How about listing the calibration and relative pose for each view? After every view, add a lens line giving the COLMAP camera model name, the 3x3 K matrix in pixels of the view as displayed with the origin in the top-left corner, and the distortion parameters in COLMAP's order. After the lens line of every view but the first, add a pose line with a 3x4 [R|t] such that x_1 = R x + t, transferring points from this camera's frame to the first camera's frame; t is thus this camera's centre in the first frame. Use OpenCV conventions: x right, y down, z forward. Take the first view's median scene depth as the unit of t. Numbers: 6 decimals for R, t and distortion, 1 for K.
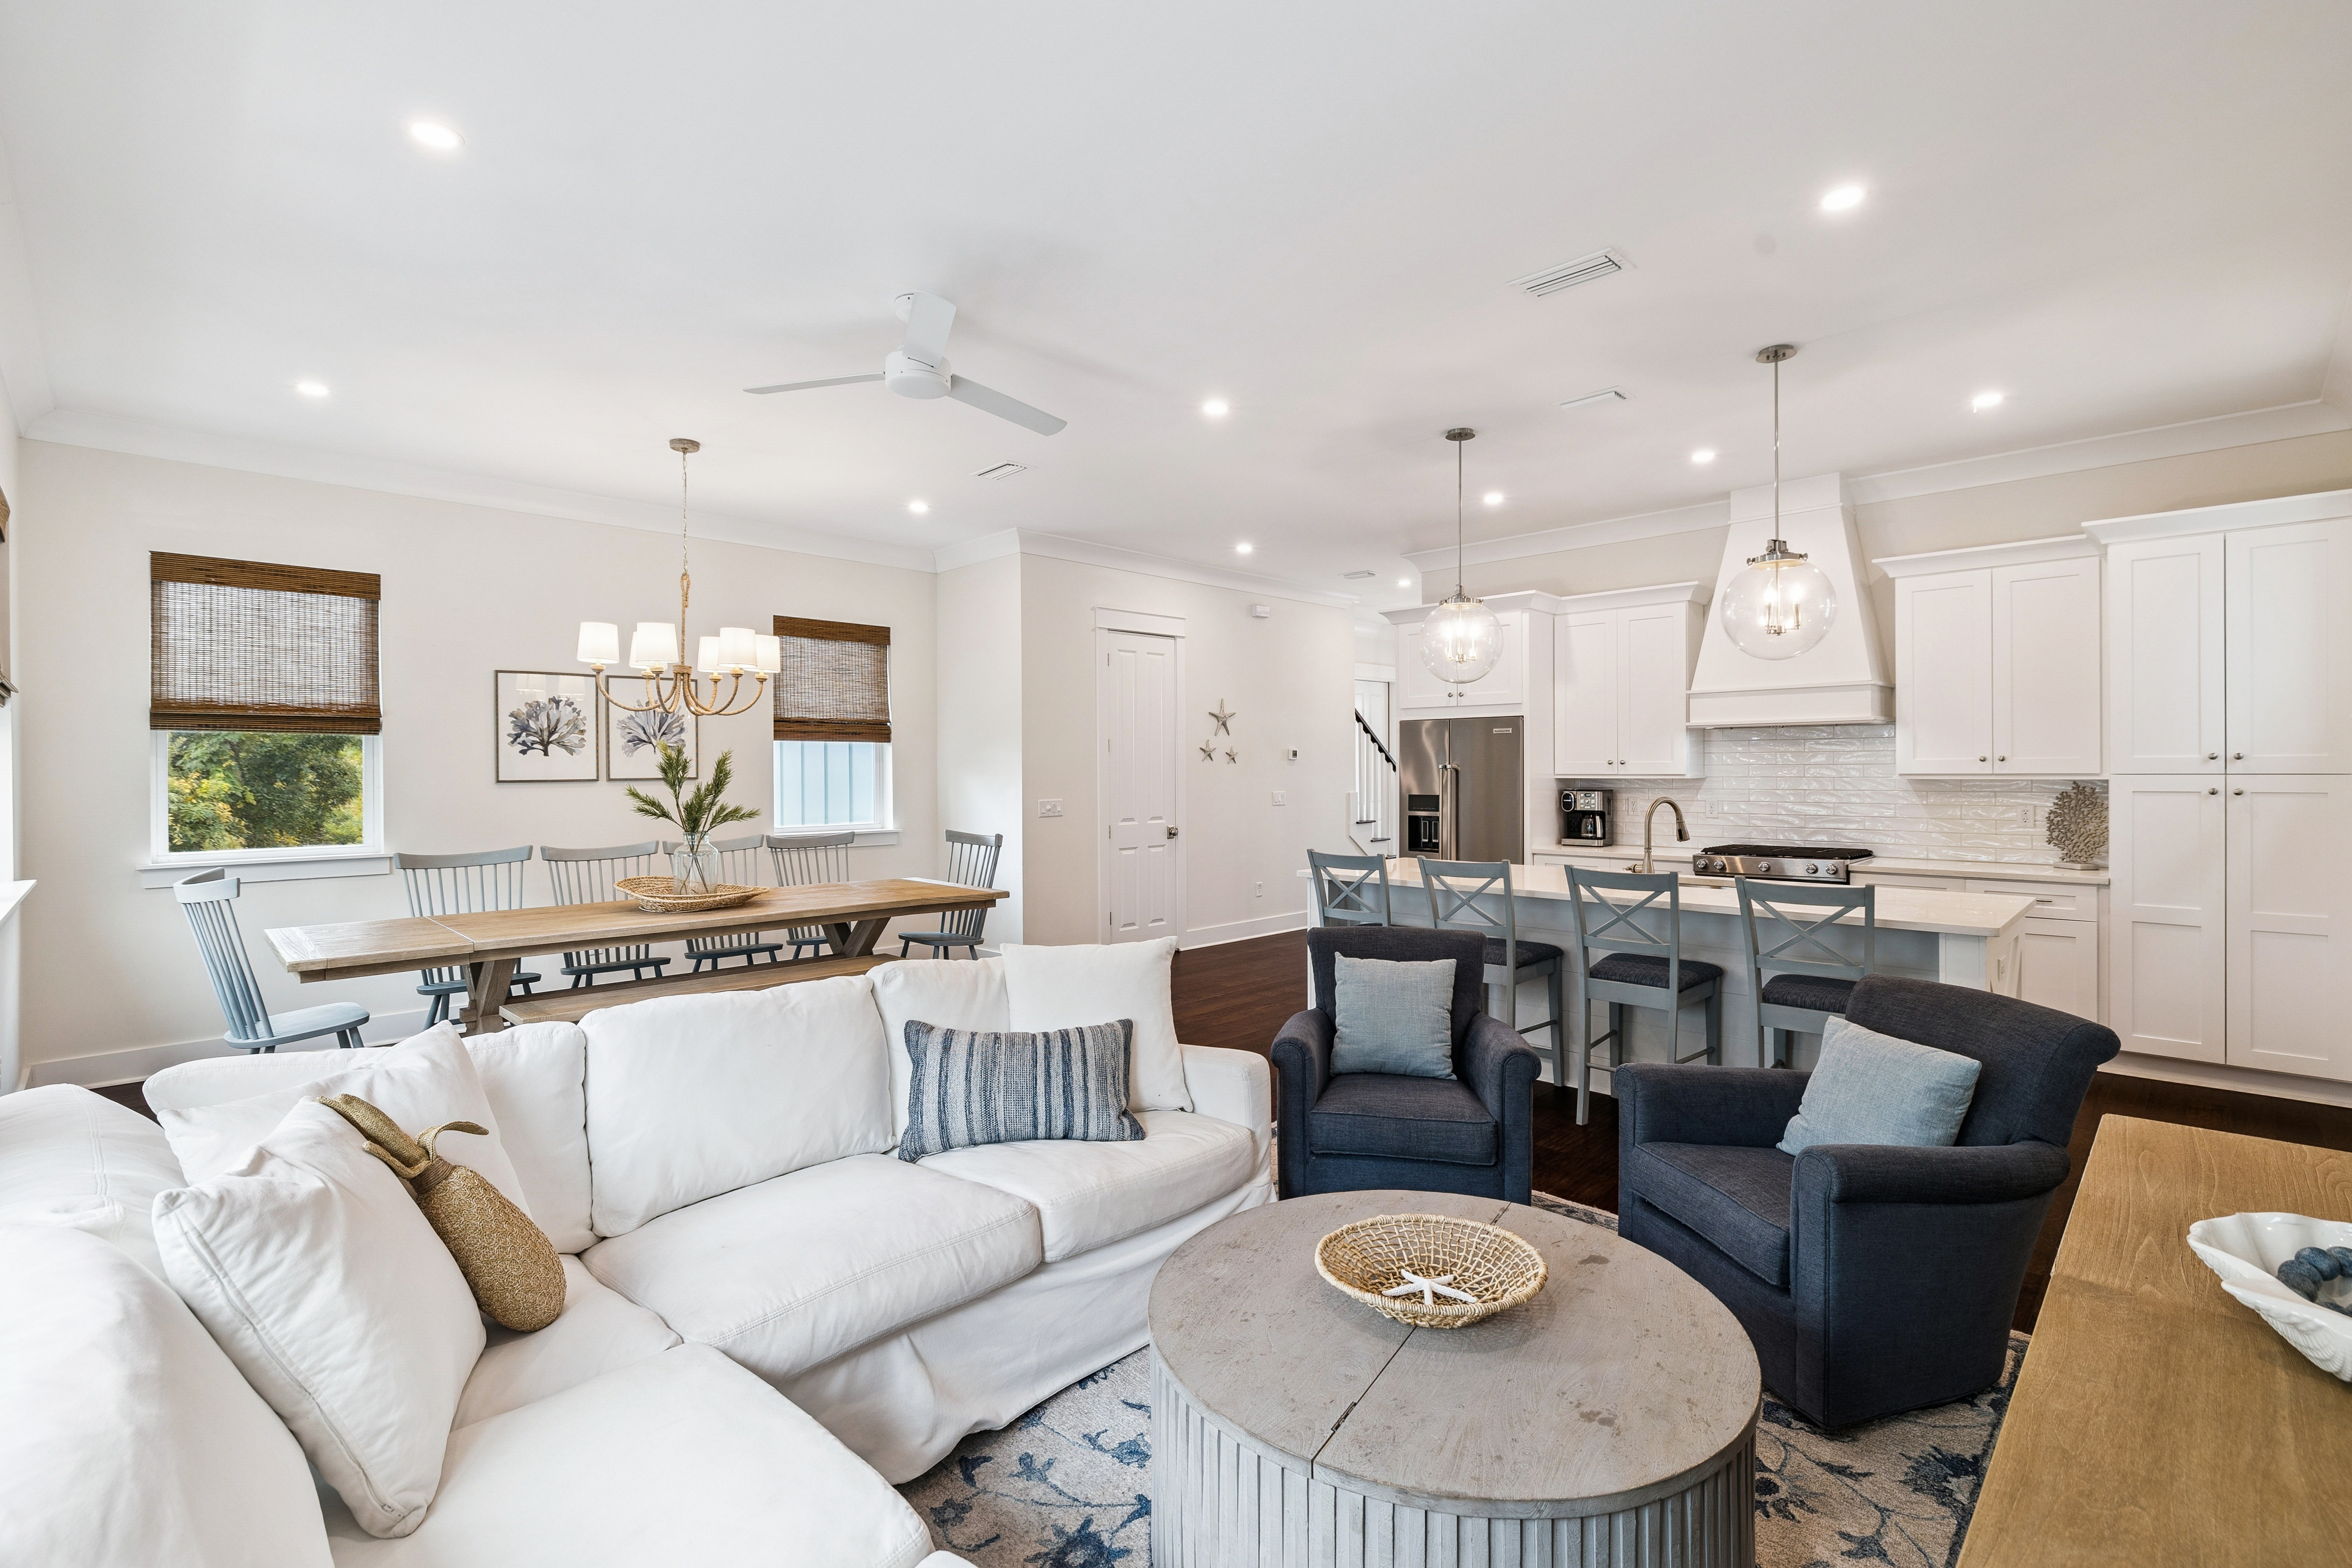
lens RADIAL K [[1051.2, 0, 1173.6], [0, 1051.2, 768.7], [0, 0, 1]] dist [-0.001920, -0.000050]
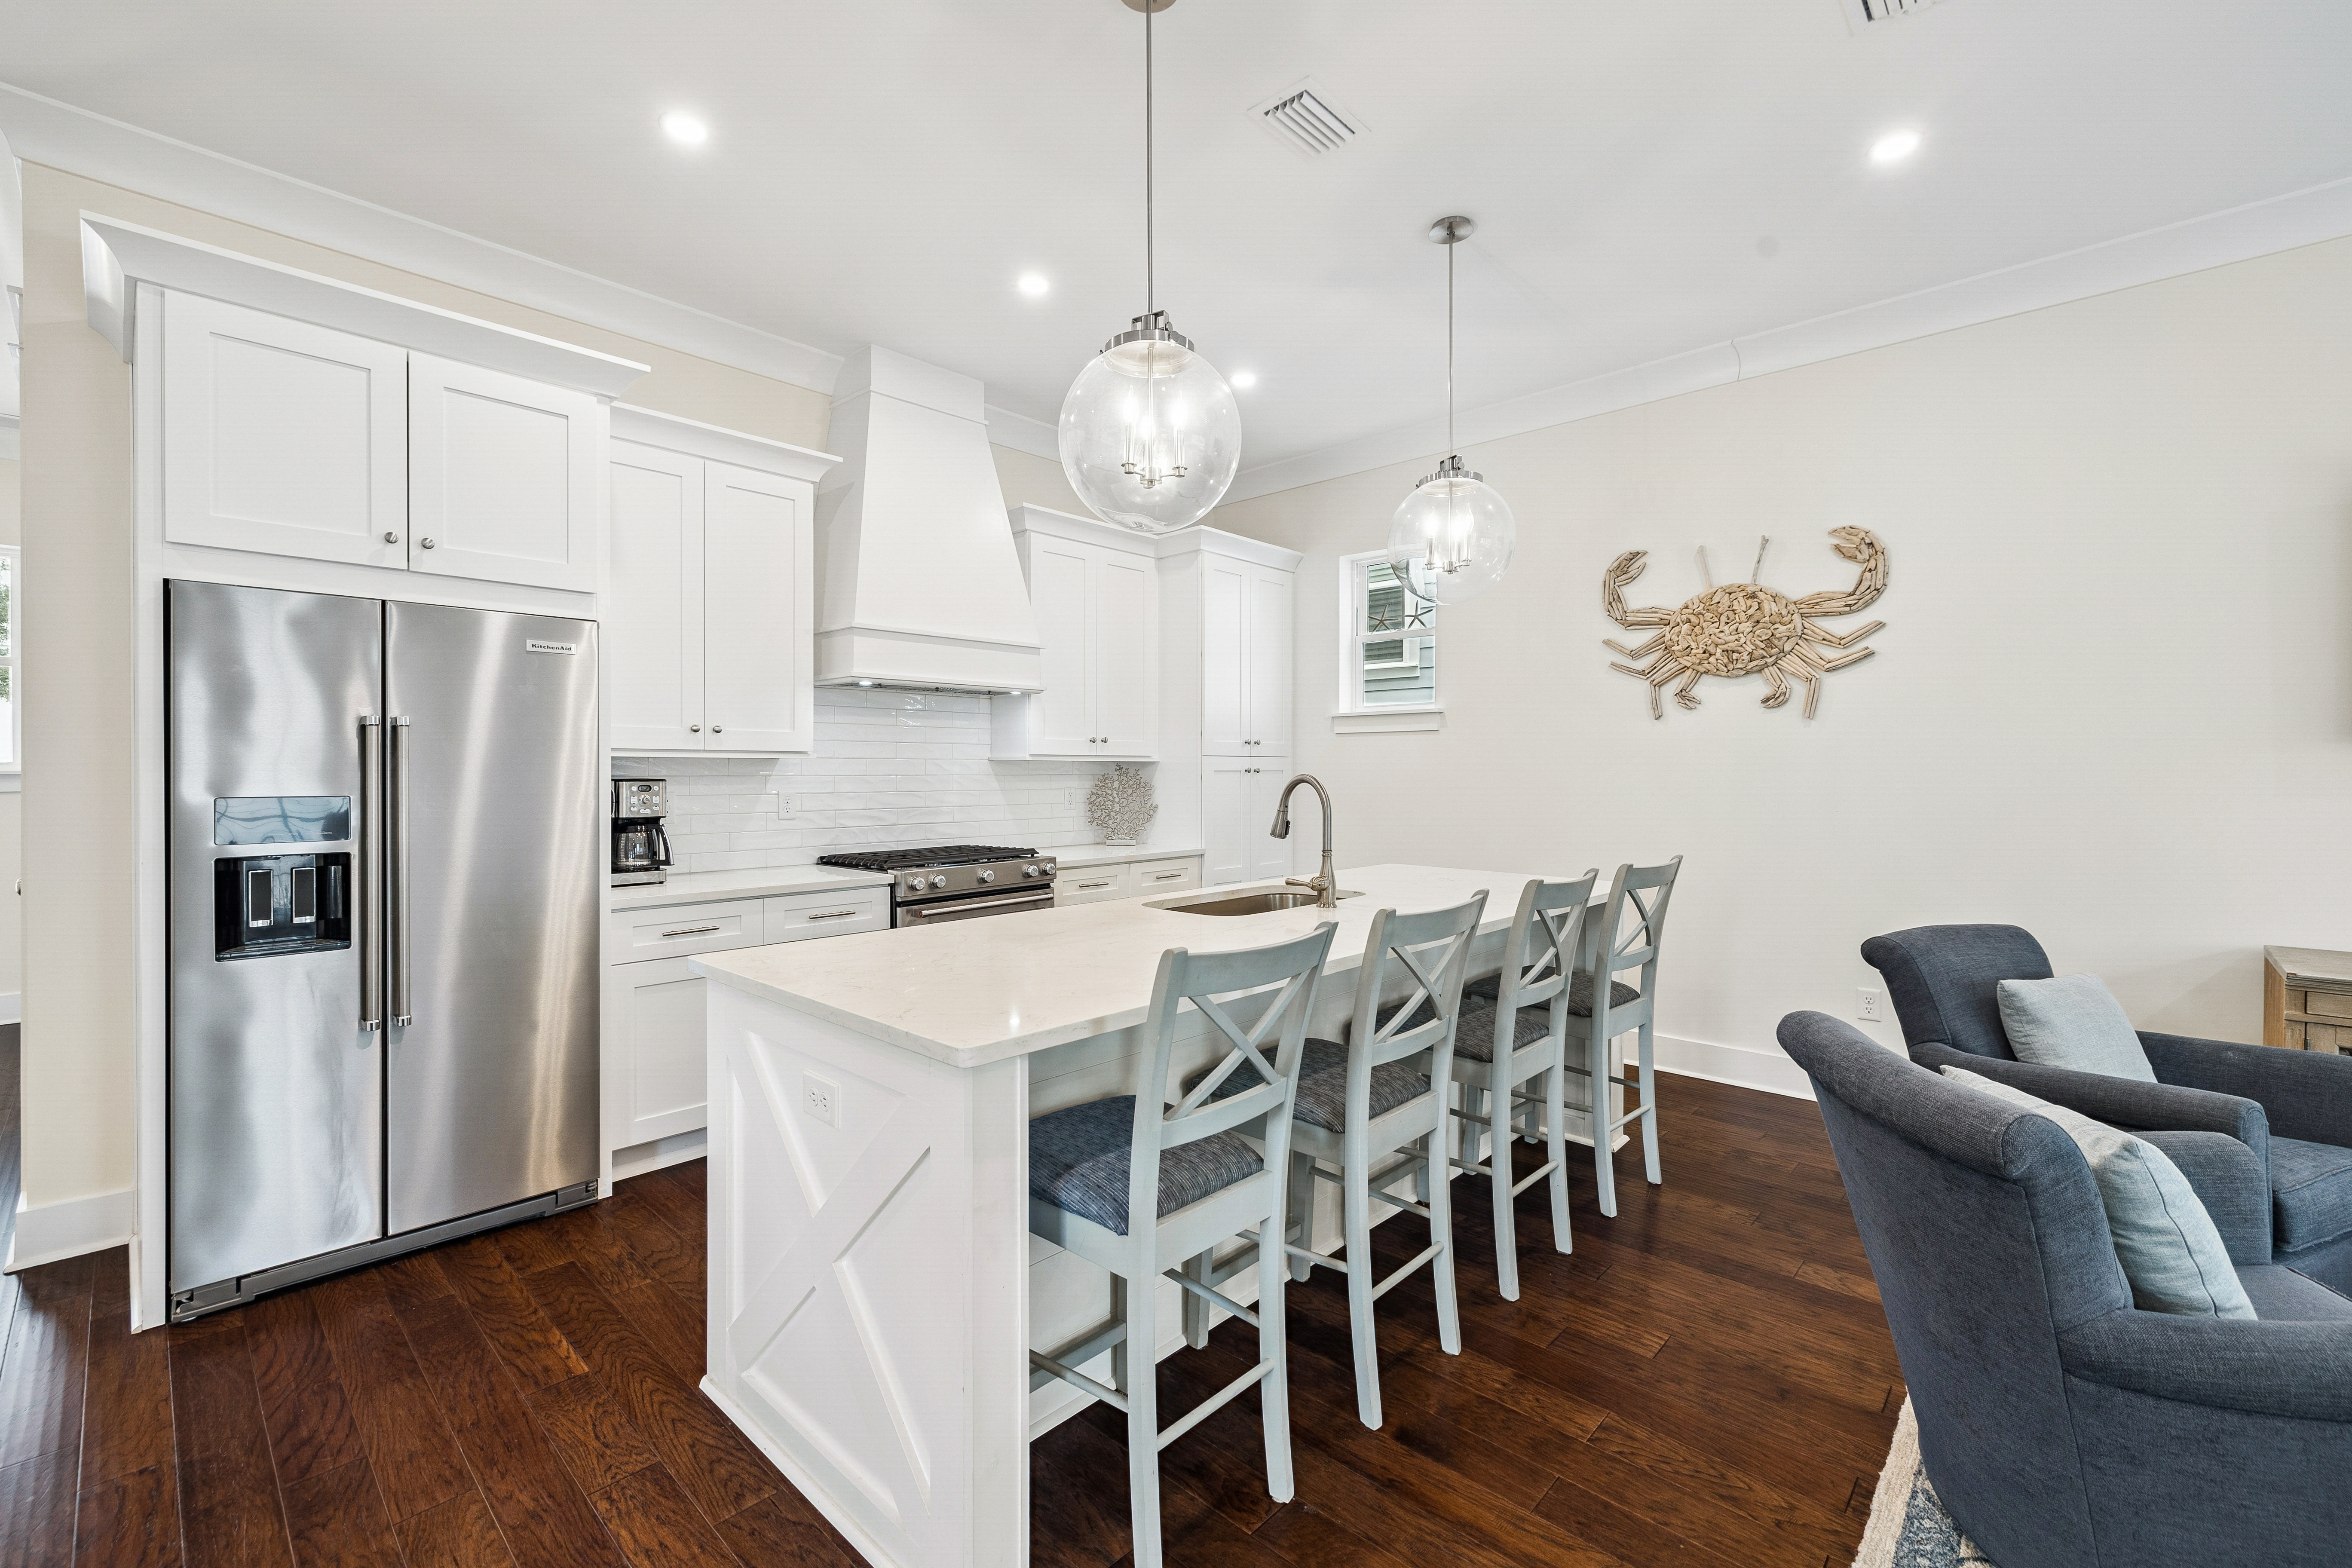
lens RADIAL K [[993.1, 0, 1171.5], [0, 993.1, 773.0], [0, 0, 1]] dist [0.003826, 0.000059]
pose [[-0.028865, 0.001906, 0.999581, -0.134612], [0.000210, 0.999998, -0.001901, 0.020566], [-0.999583, 0.000155, -0.028866, 0.847487]]
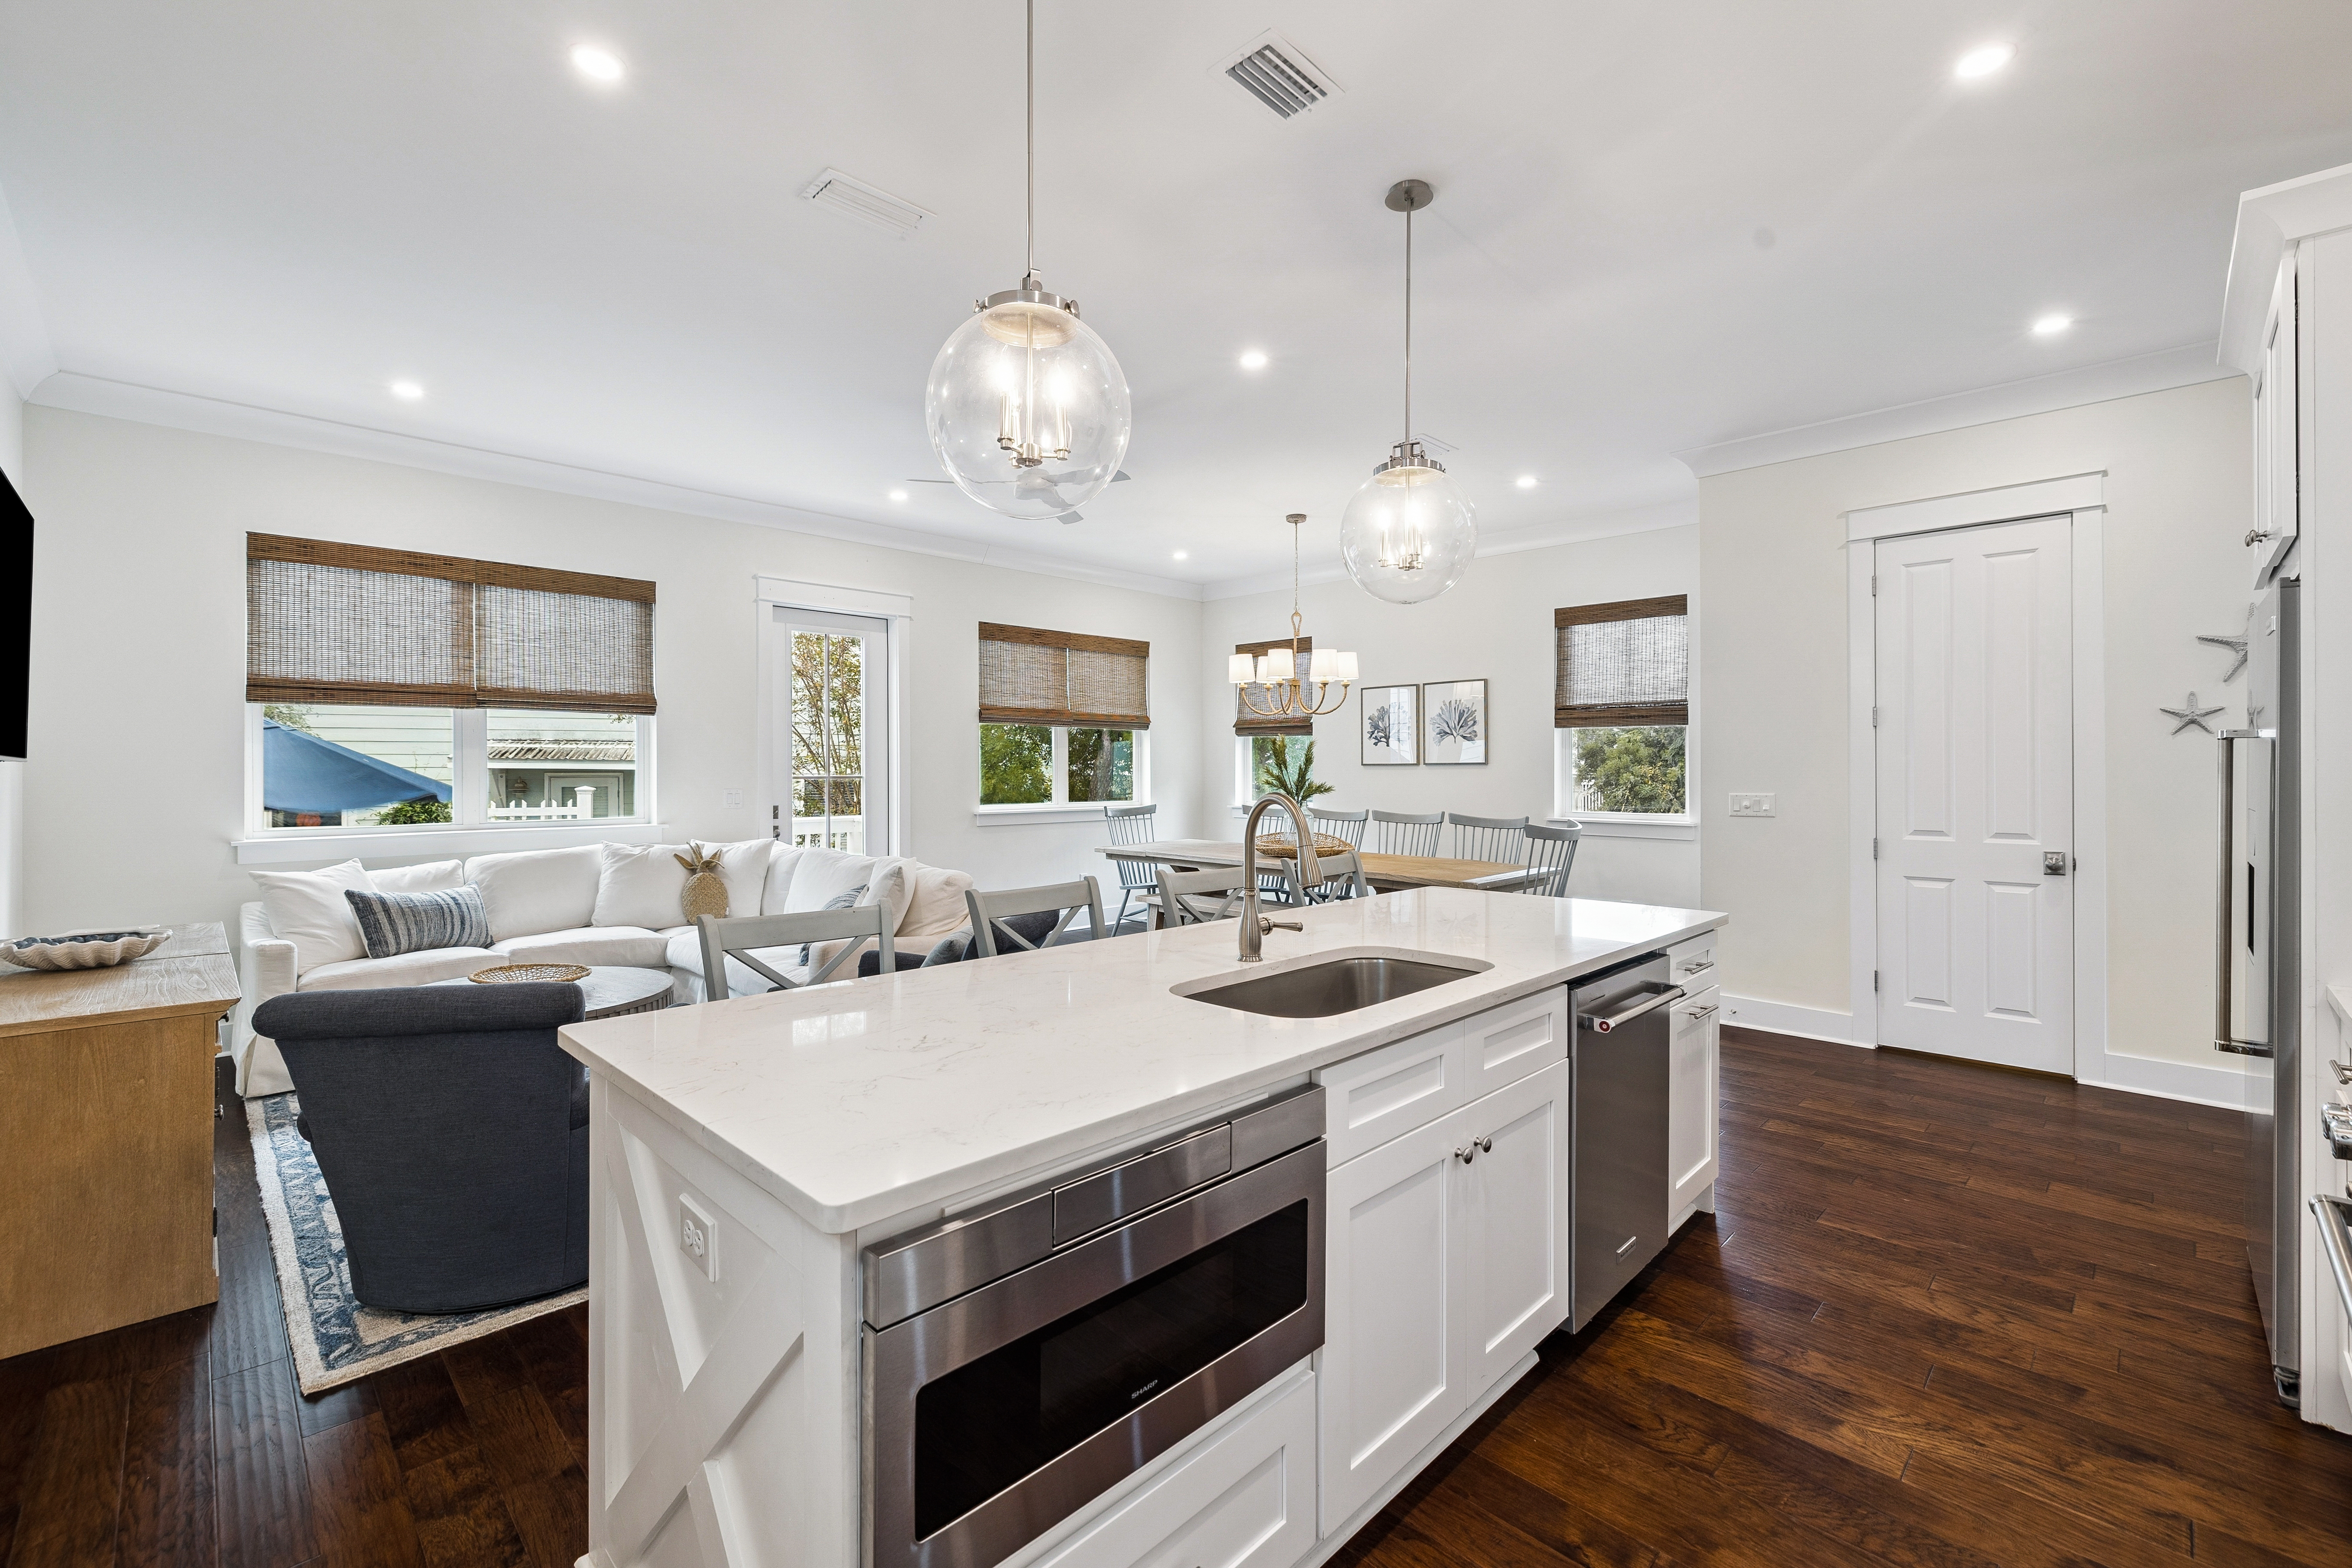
lens RADIAL K [[991.9, 0, 1176.3], [0, 991.9, 767.5], [0, 0, 1]] dist [0.003784, 0.000195]
pose [[0.000114, 0.005342, -0.999986, 0.719211], [-0.001346, 0.999985, 0.005342, 0.009147], [0.999999, 0.001346, 0.000121, 0.730675]]
